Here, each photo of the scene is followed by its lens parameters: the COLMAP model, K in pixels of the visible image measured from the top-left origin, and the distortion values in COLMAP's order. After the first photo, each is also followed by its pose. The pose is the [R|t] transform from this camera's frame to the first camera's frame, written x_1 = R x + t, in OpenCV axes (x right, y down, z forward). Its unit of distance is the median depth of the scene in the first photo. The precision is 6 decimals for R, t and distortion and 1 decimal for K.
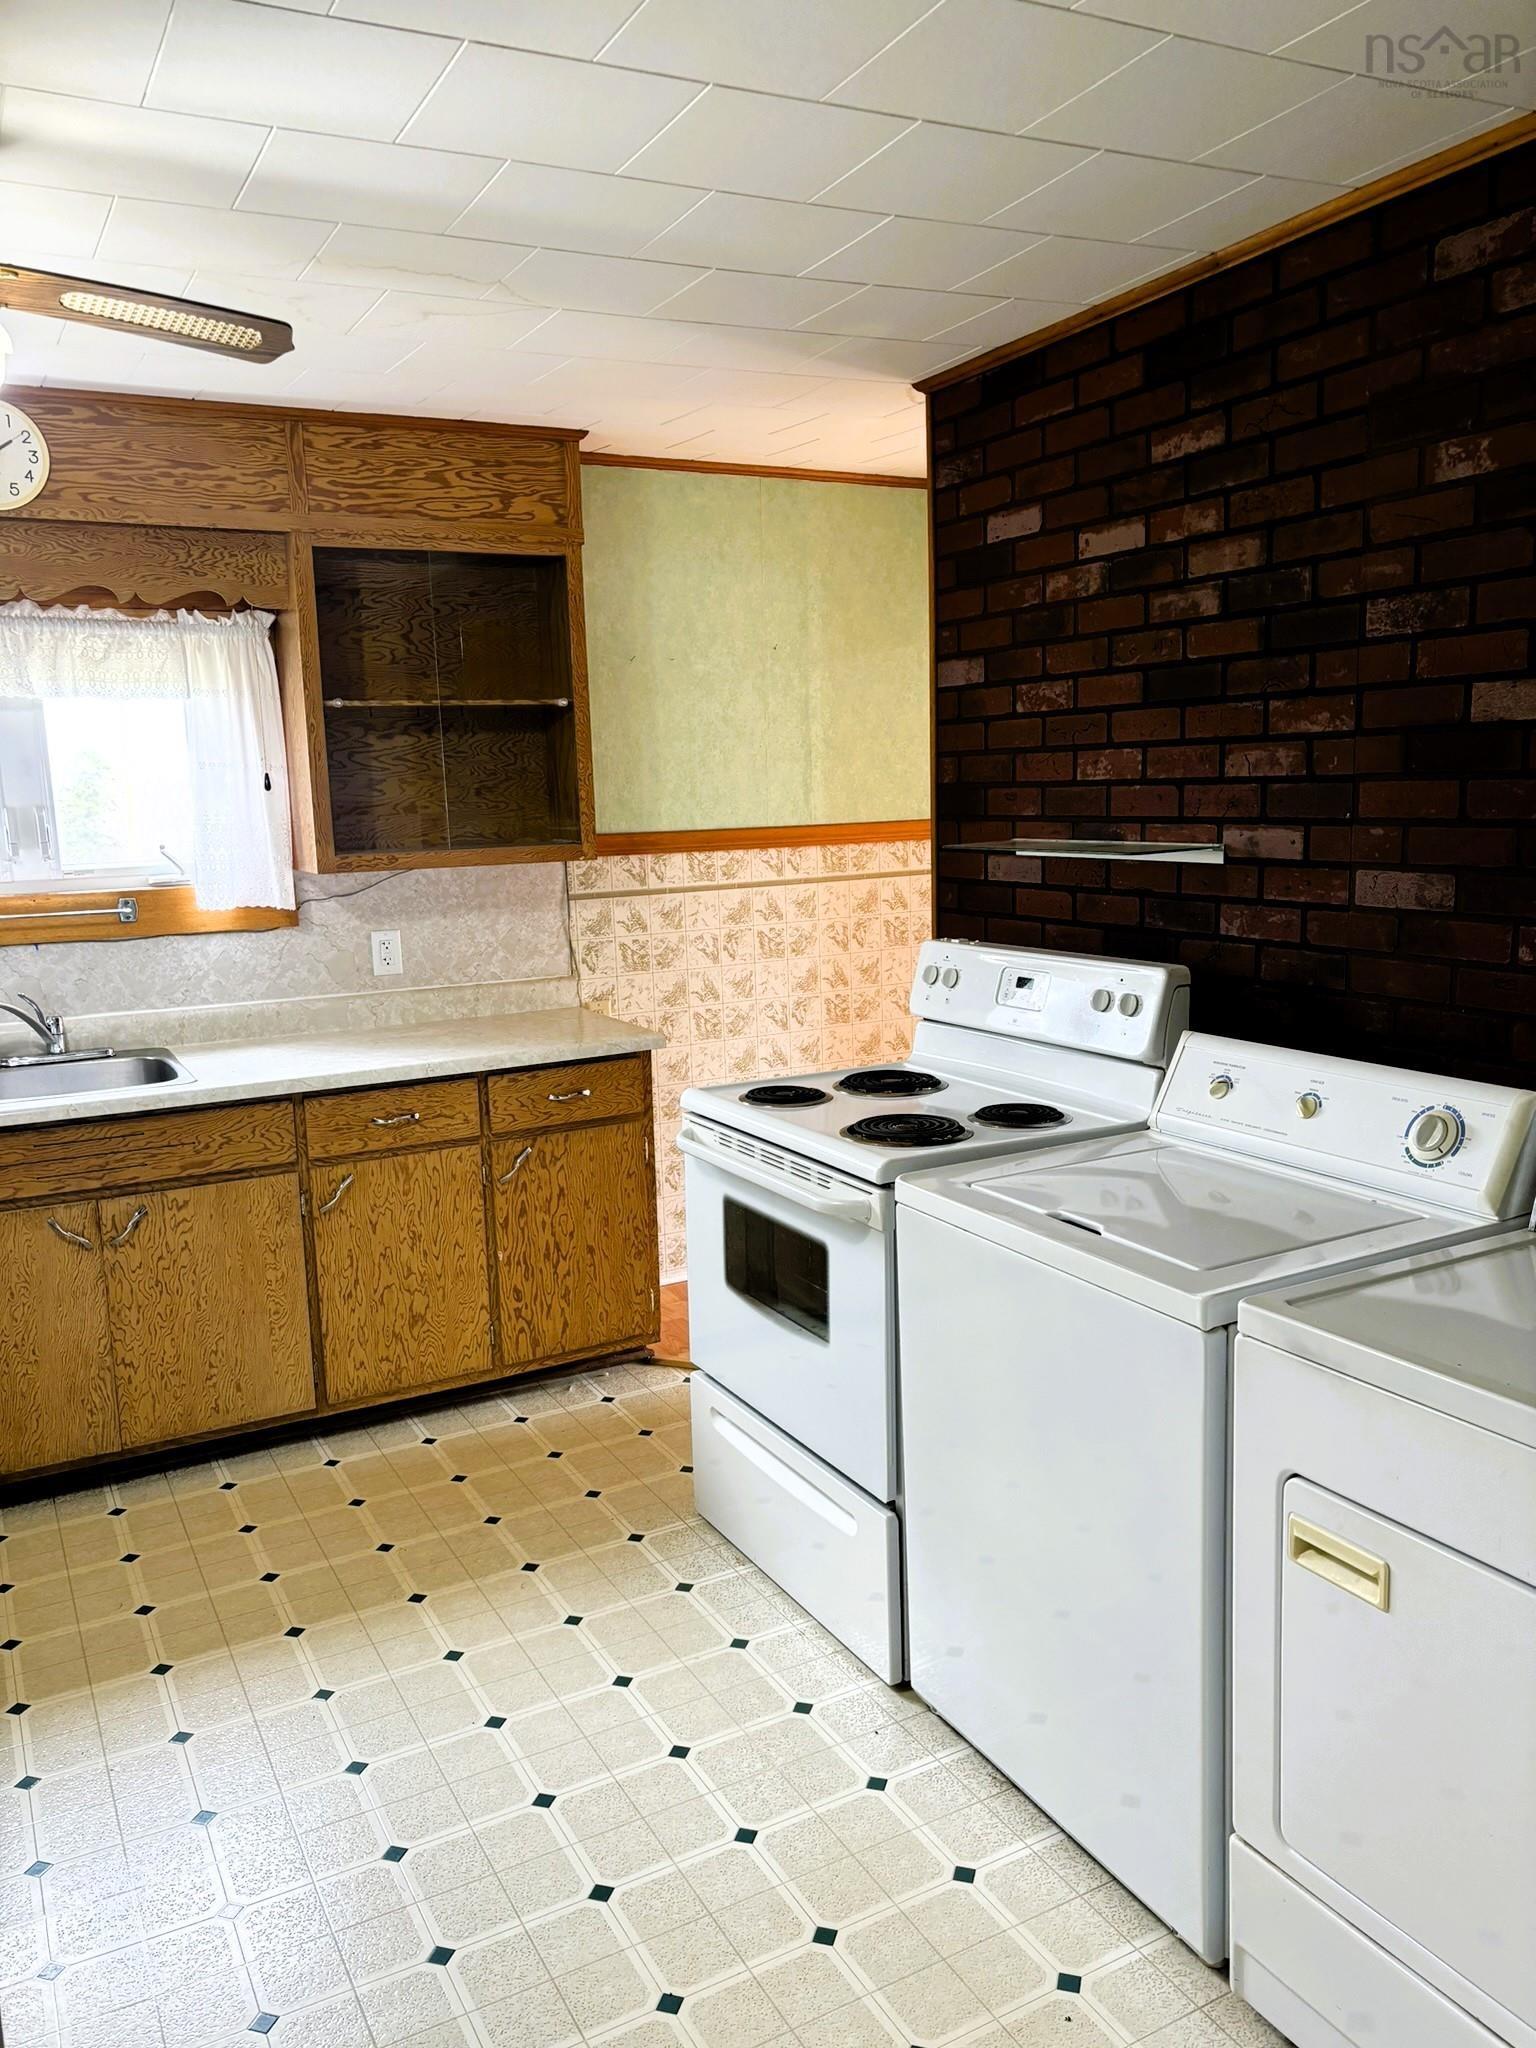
lens RADIAL K [[1547.9, 0, 767.0], [0, 1547.9, 1043.5], [0, 0, 1]] dist [0.041899, -0.046442]
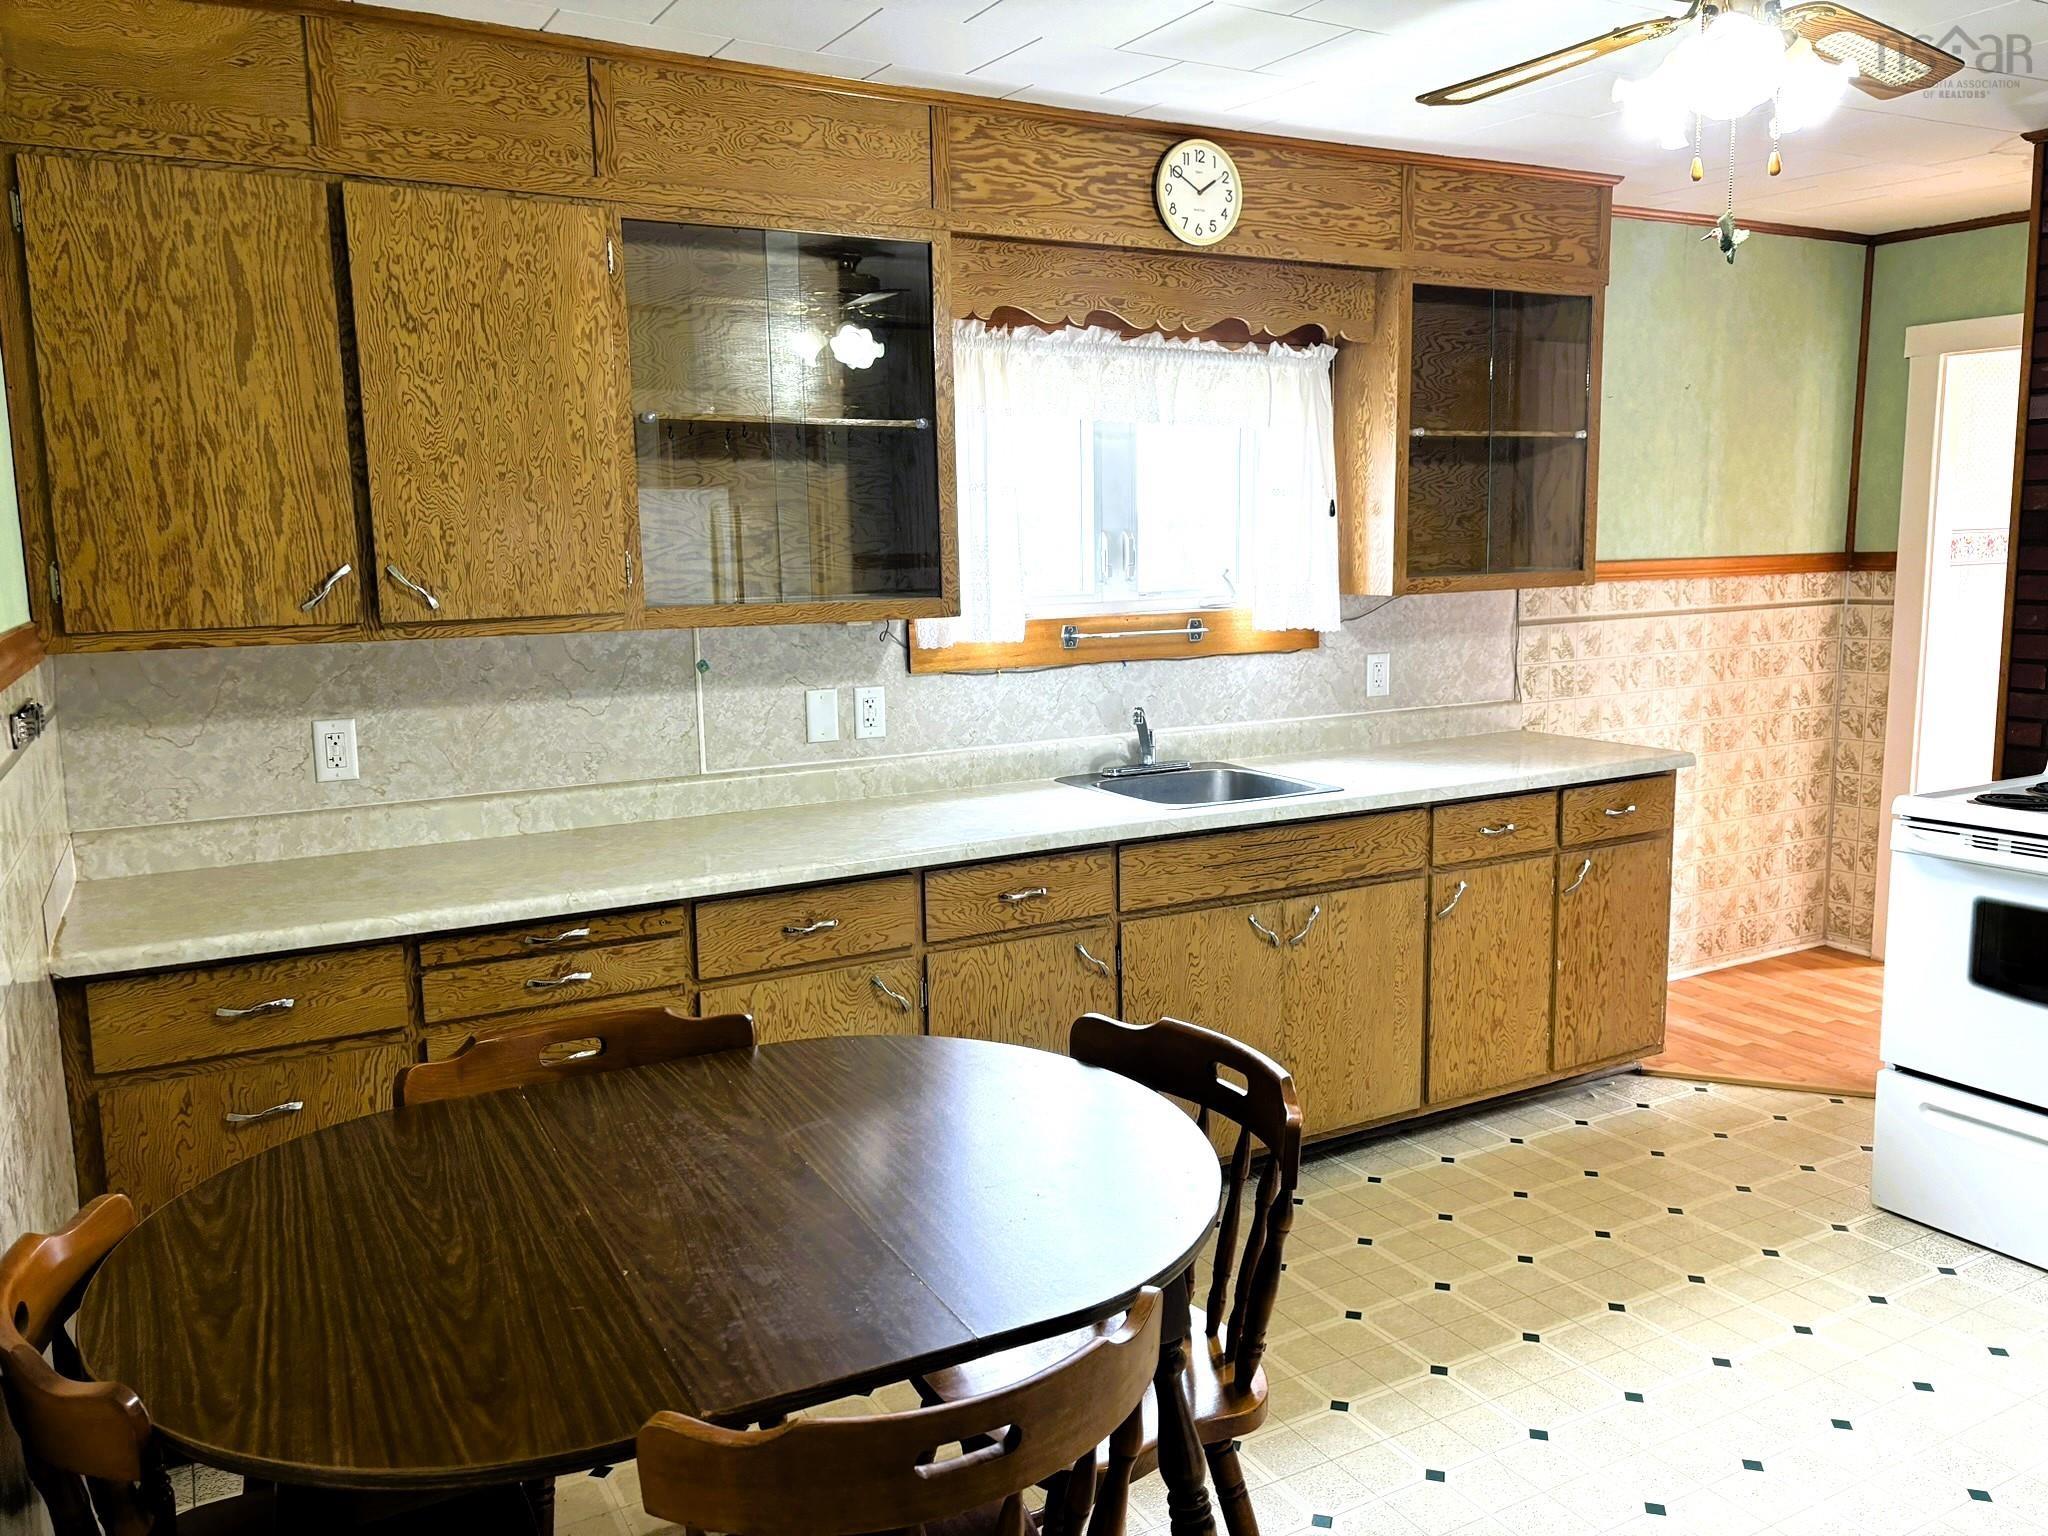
lens RADIAL K [[1547.9, 0, 1029.6], [0, 1547.9, 763.5], [0, 0, 1]] dist [0.041899, -0.046442]
pose [[0.999906, 0.007299, 0.011565, -0.542100], [-0.006994, 0.999633, -0.026163, 0.032872], [-0.011751, 0.026080, 0.999591, -0.037192]]
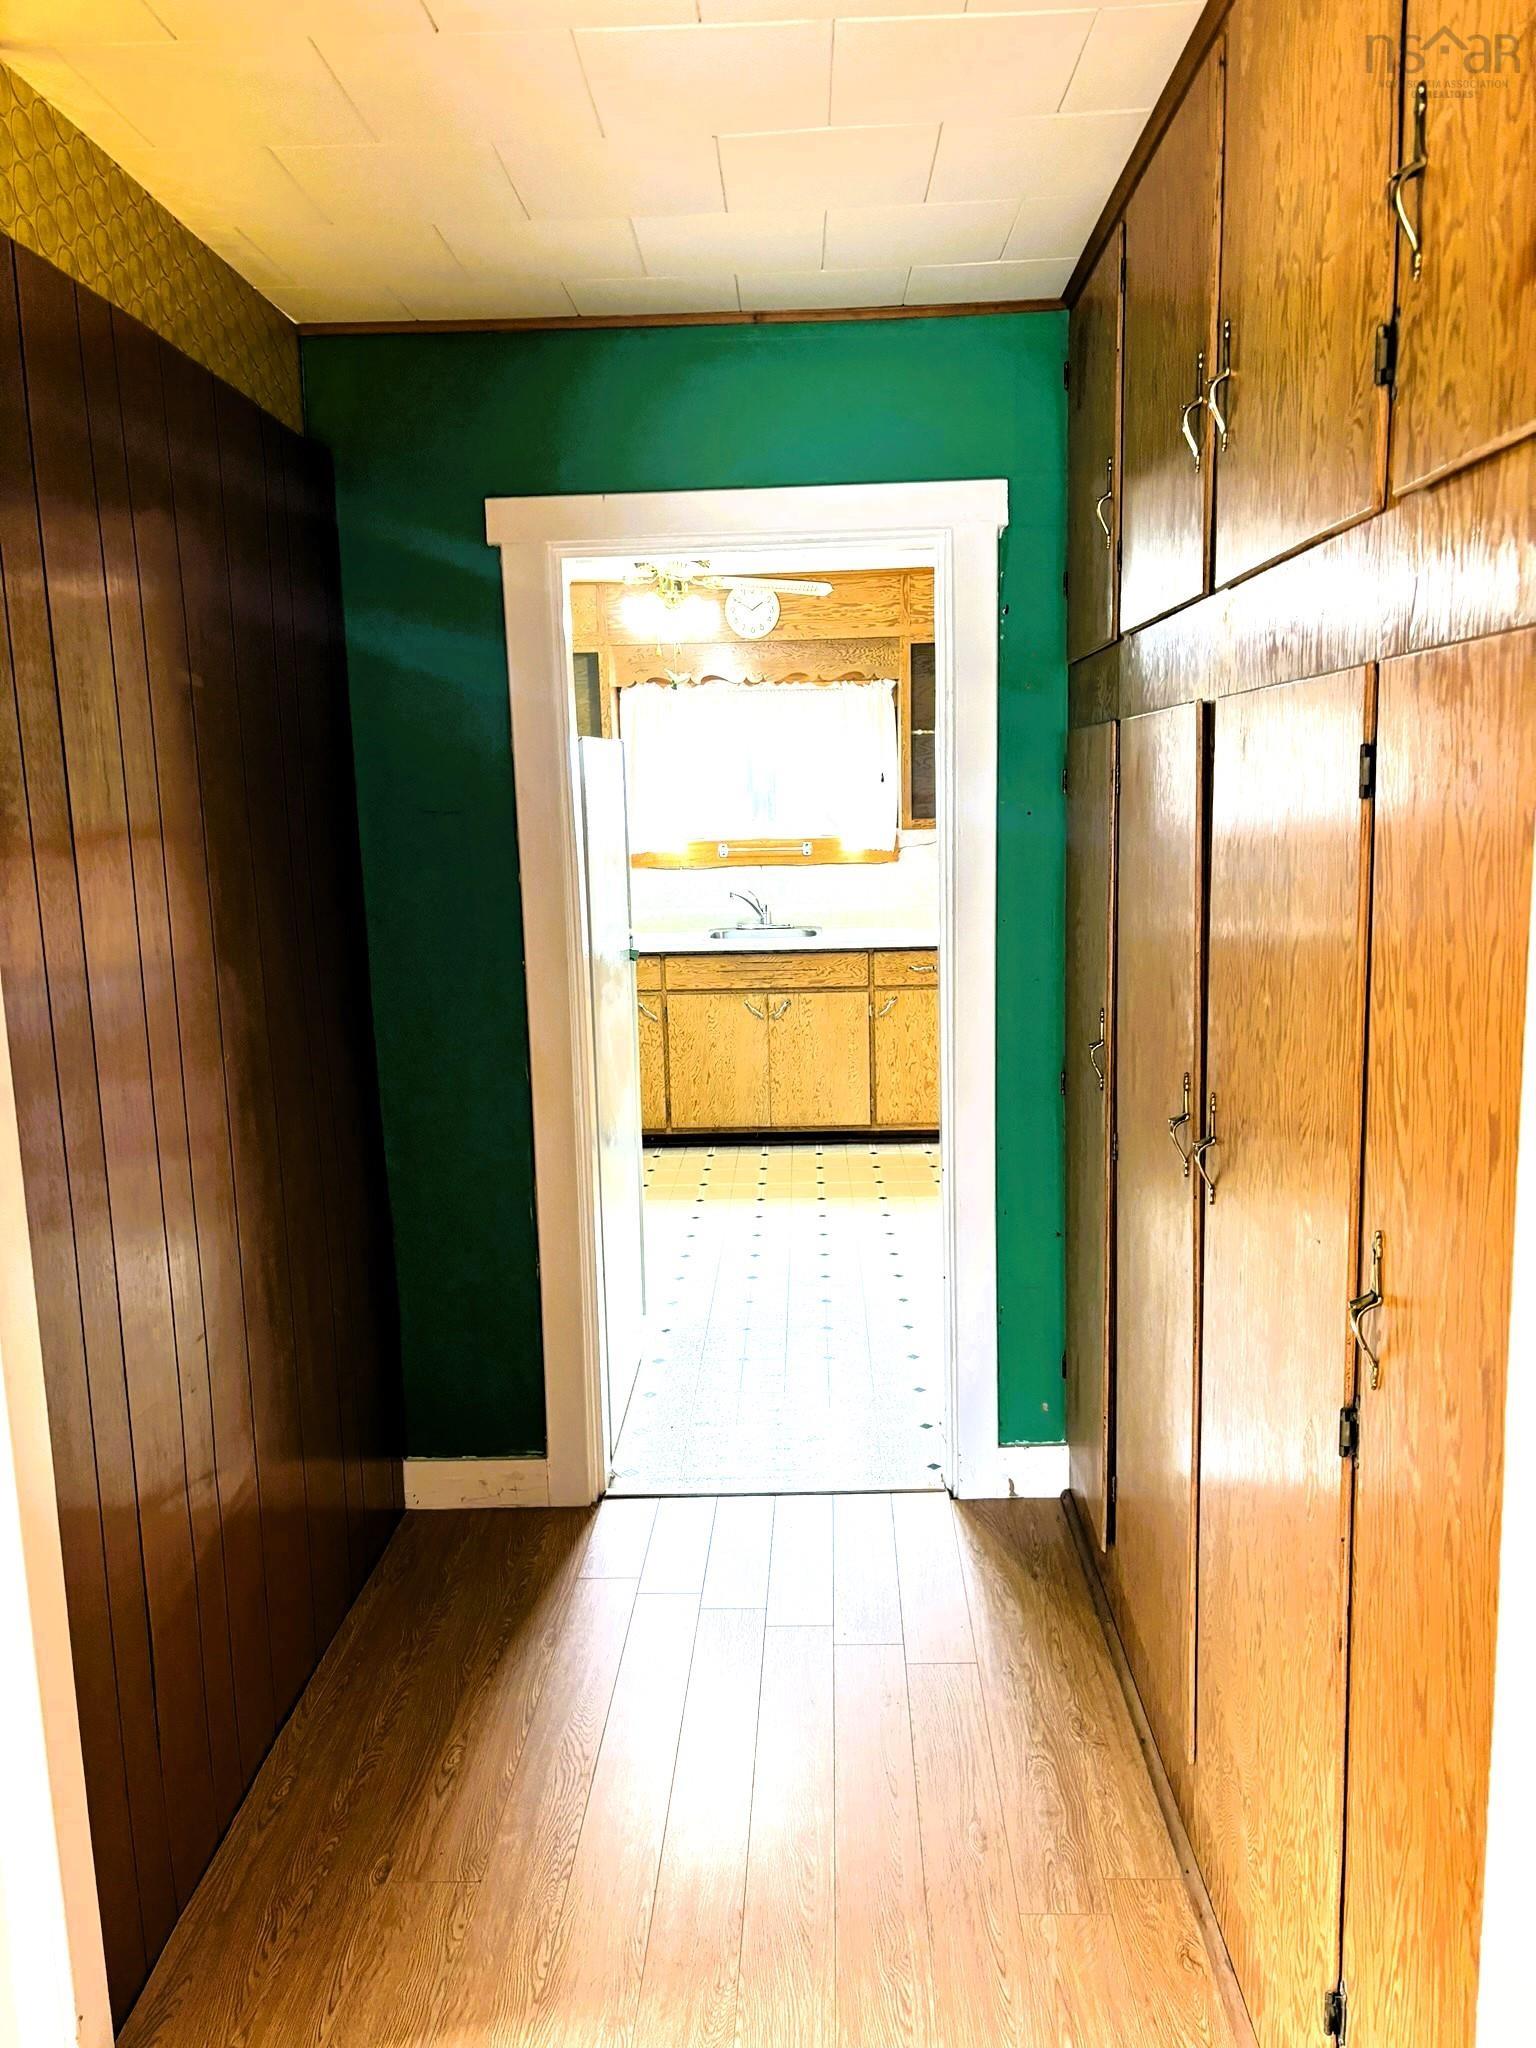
lens RADIAL K [[1547.9, 0, 755.4], [0, 1547.9, 1085.0], [0, 0, 1]] dist [0.041899, -0.046442]
pose [[0.863175, 0.097745, -0.495353, 0.466918], [-0.081258, 0.995187, 0.054778, 0.096332], [0.498323, -0.007032, 0.866963, -0.609283]]
